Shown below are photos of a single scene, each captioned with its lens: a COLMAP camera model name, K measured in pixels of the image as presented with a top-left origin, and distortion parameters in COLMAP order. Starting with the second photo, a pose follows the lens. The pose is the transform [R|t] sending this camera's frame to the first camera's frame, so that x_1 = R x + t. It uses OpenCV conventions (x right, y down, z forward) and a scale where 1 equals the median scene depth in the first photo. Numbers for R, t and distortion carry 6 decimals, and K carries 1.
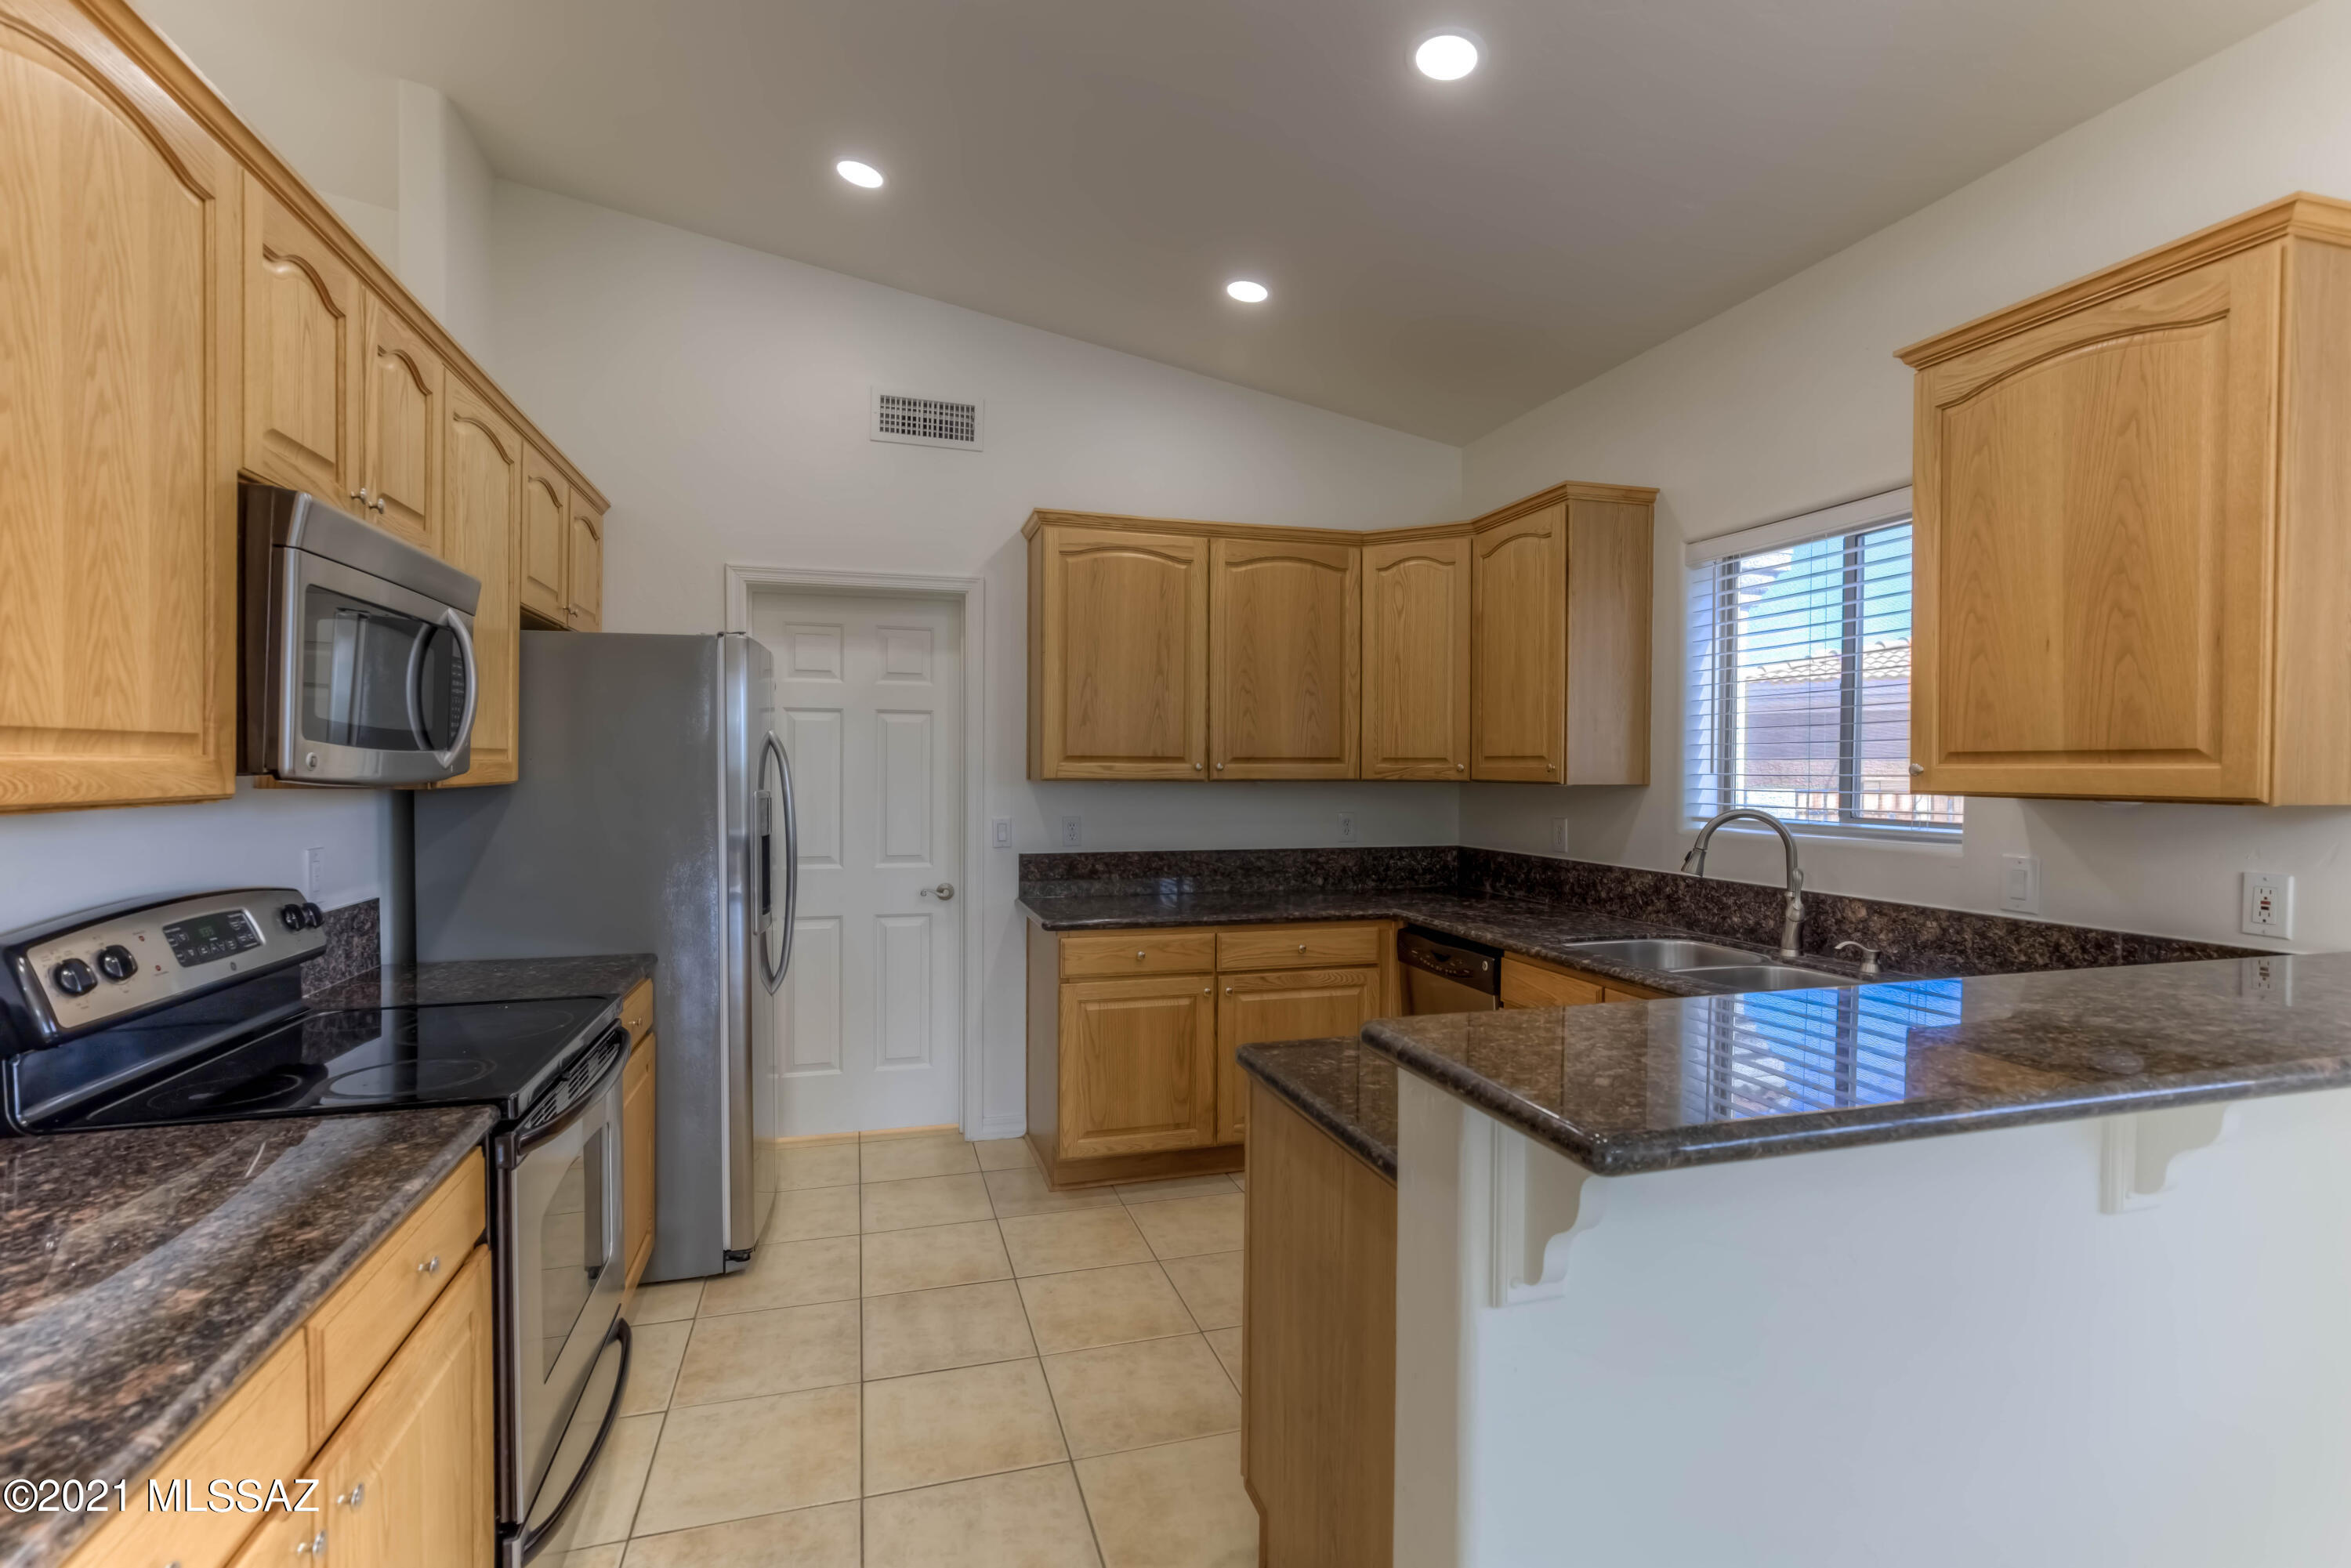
lens RADIAL K [[1093.8, 0, 1187.1], [0, 1093.8, 779.5], [0, 0, 1]] dist [-0.001972, 0.000545]
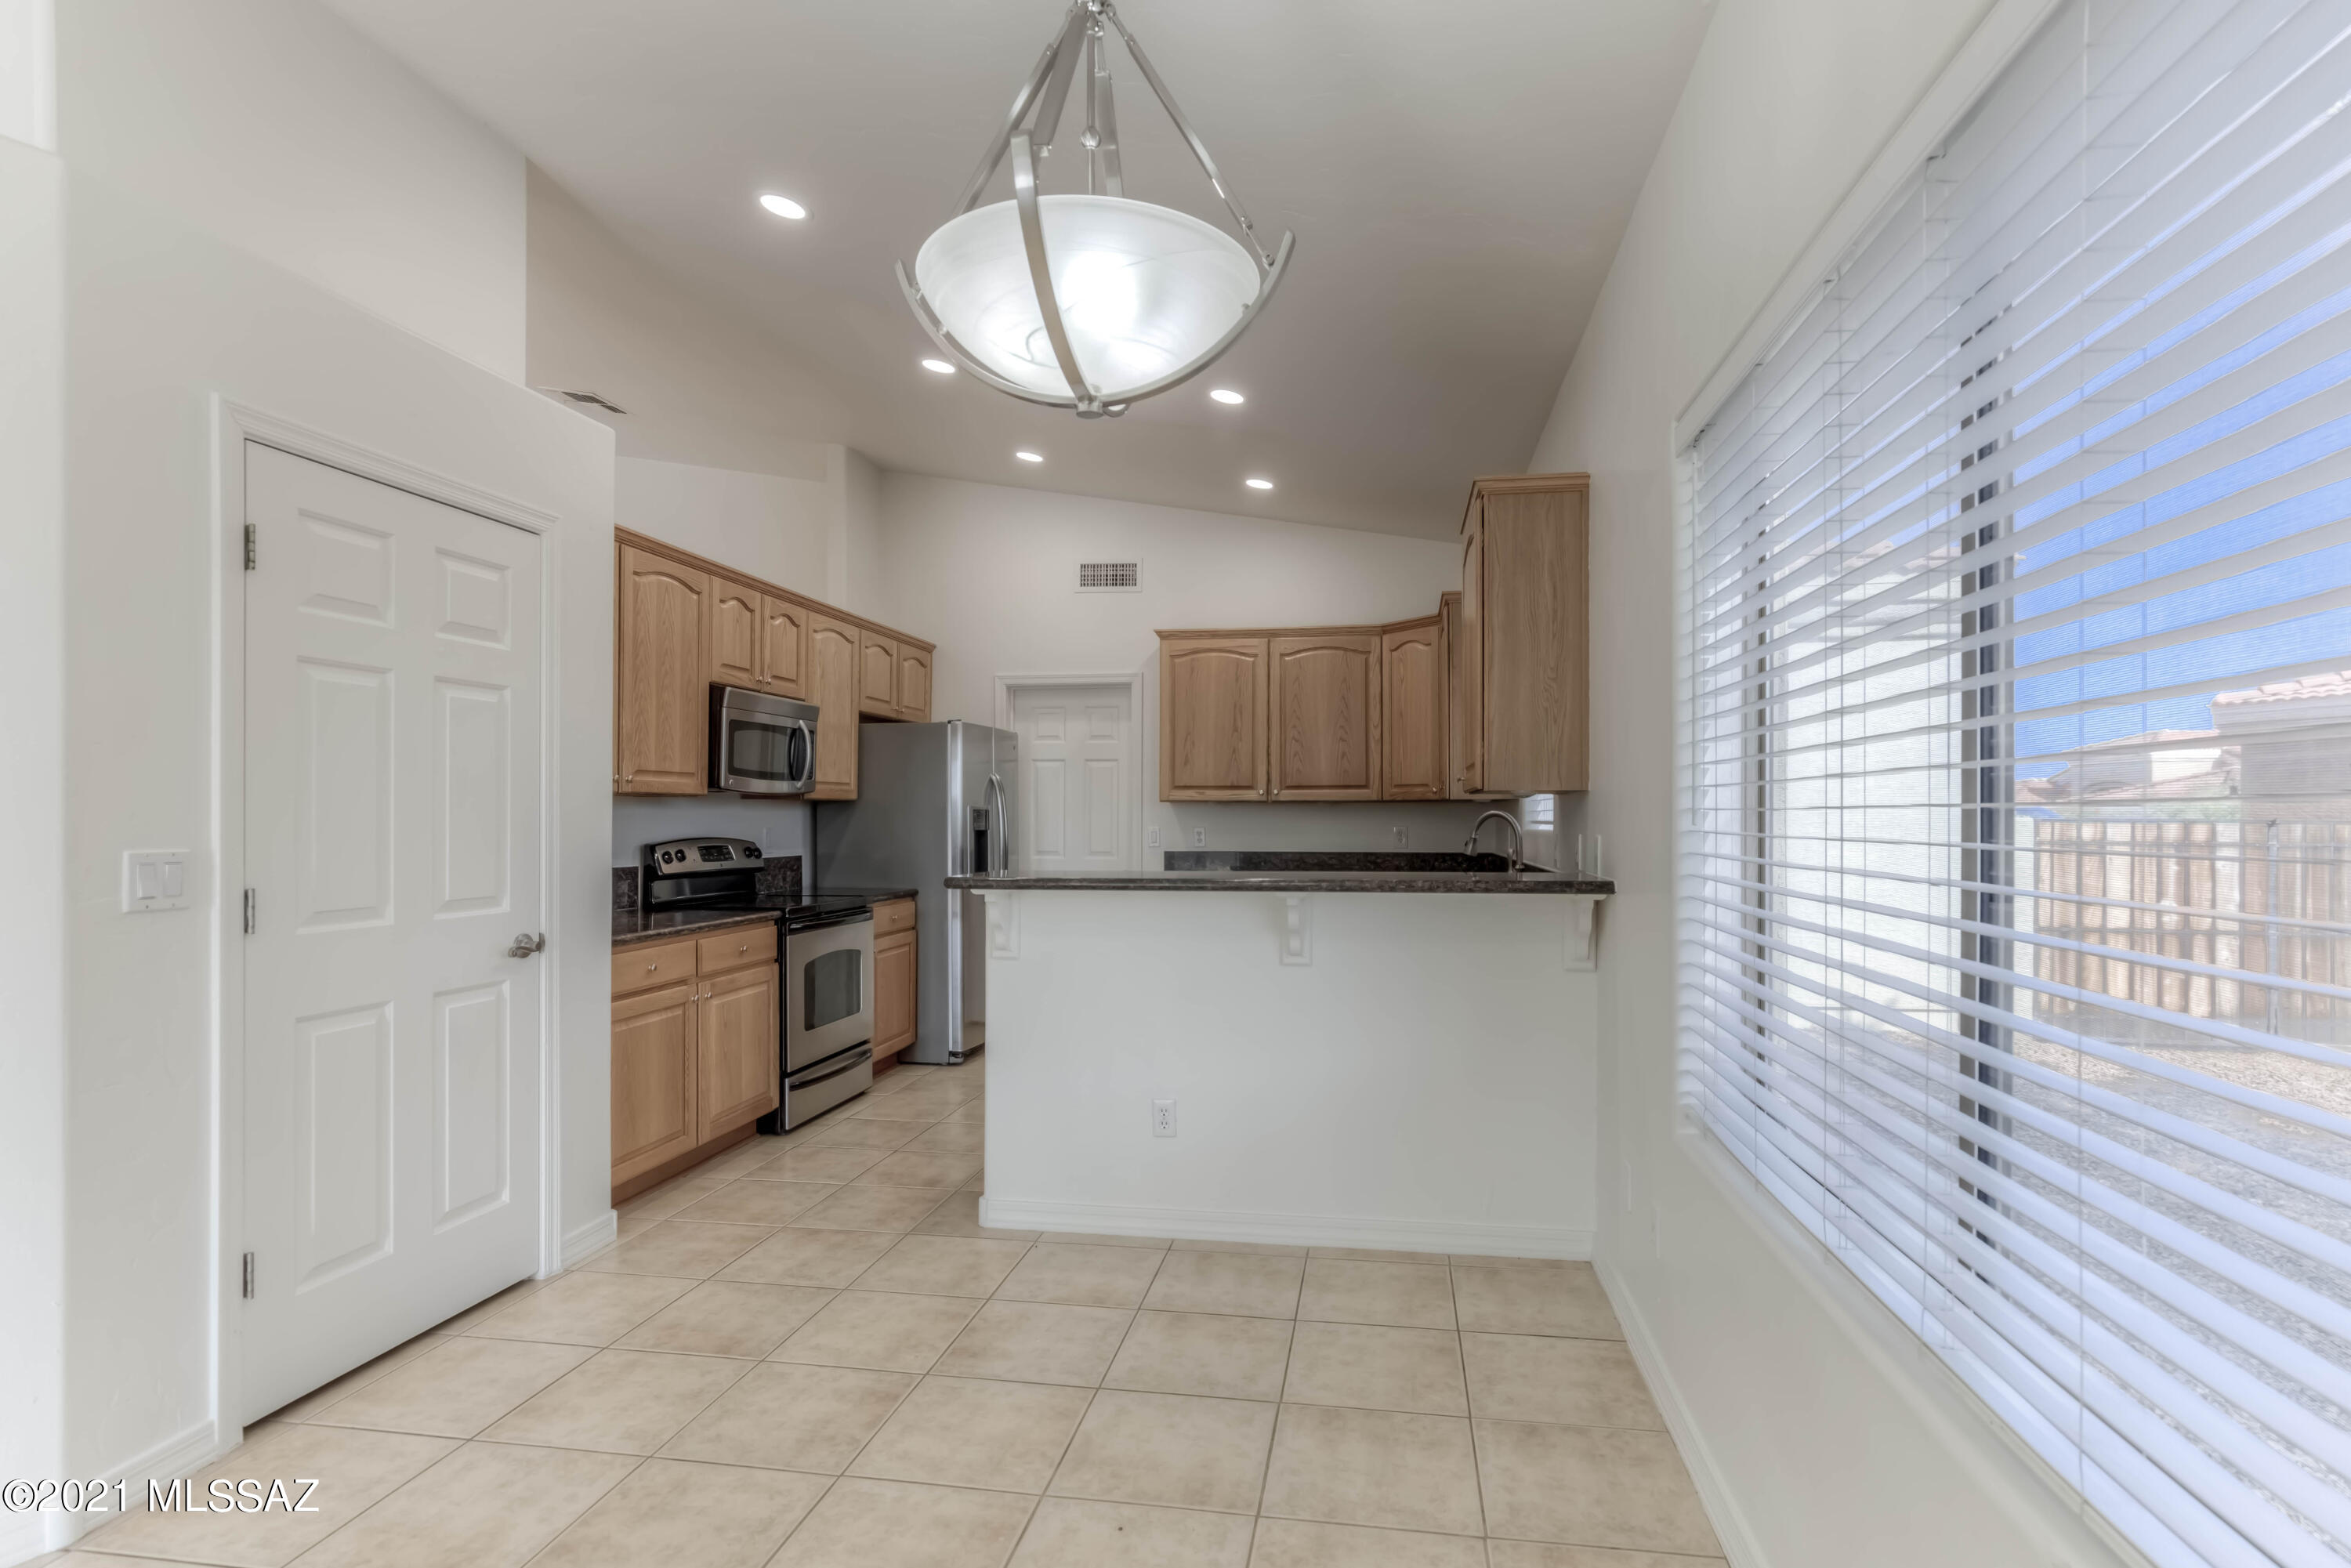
lens RADIAL K [[1154.2, 0, 1213.2], [0, 1154.2, 811.8], [0, 0, 1]] dist [-0.004937, -0.000350]
pose [[0.906334, -0.005942, -0.422520, 0.652447], [-0.001131, 0.999863, -0.016488, 0.043526], [0.422560, 0.015422, 0.906204, -0.479375]]
